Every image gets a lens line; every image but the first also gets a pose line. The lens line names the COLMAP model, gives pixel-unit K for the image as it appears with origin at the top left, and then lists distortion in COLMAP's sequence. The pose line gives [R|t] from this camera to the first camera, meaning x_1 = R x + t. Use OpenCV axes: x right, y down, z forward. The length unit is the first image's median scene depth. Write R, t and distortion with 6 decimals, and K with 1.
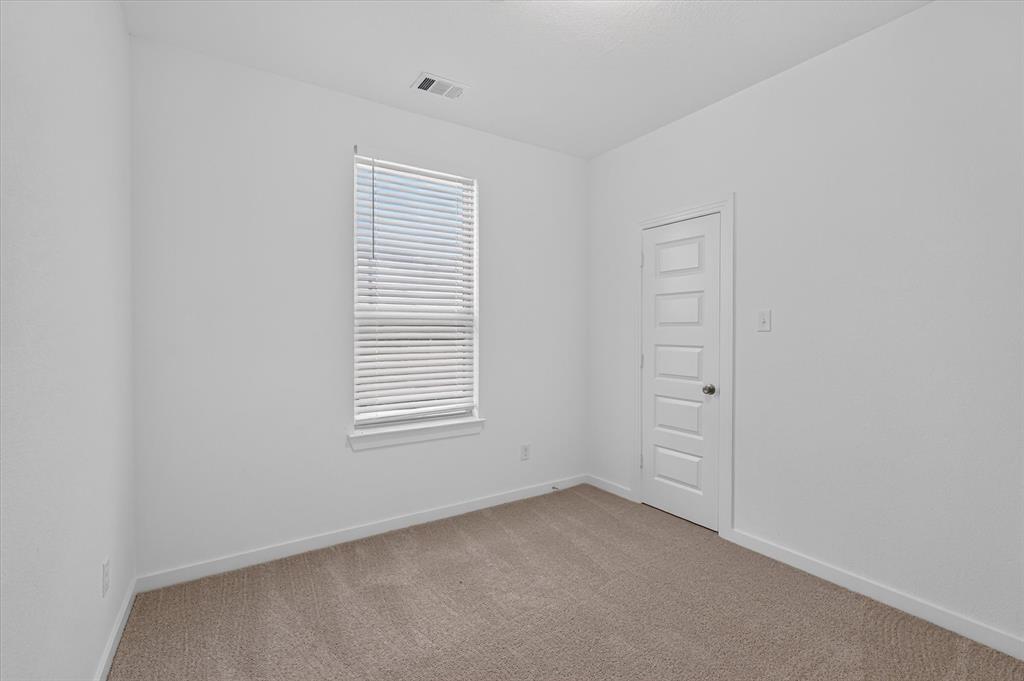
lens RADIAL K [[462.9, 0, 516.1], [0, 462.9, 335.7], [0, 0, 1]] dist [-0.006566, 0.000242]
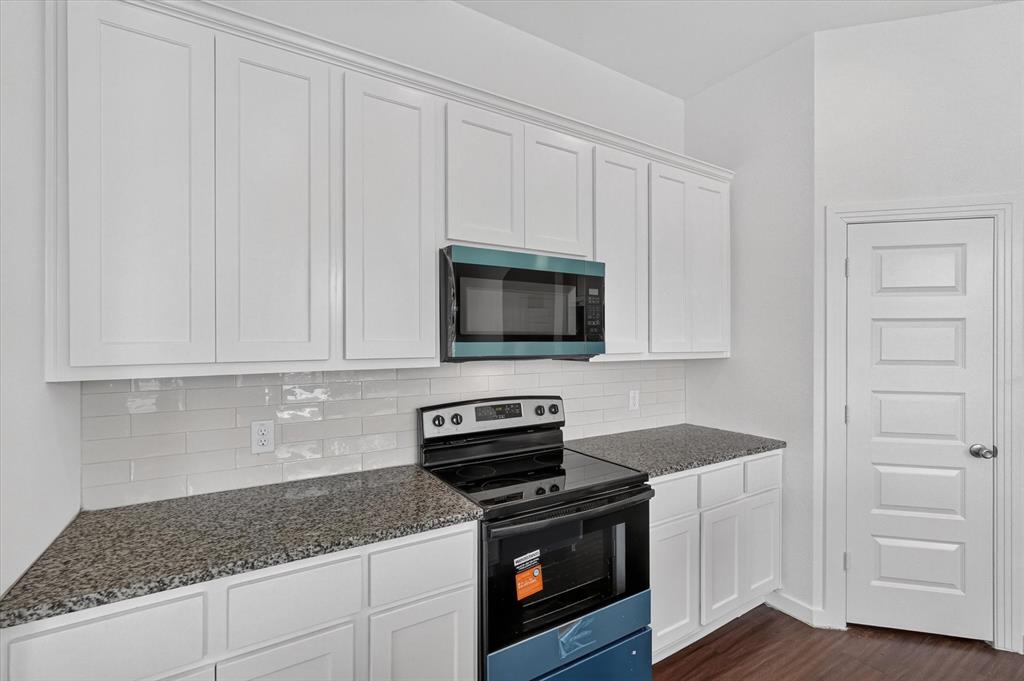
lens RADIAL K [[462.9, 0, 516.1], [0, 462.9, 335.7], [0, 0, 1]] dist [-0.006566, 0.000242]
pose [[0.709601, -0.004322, 0.704590, -0.619352], [0.005246, 0.999986, 0.000851, -0.073552], [-0.704584, 0.003093, 0.709614, 0.970704]]
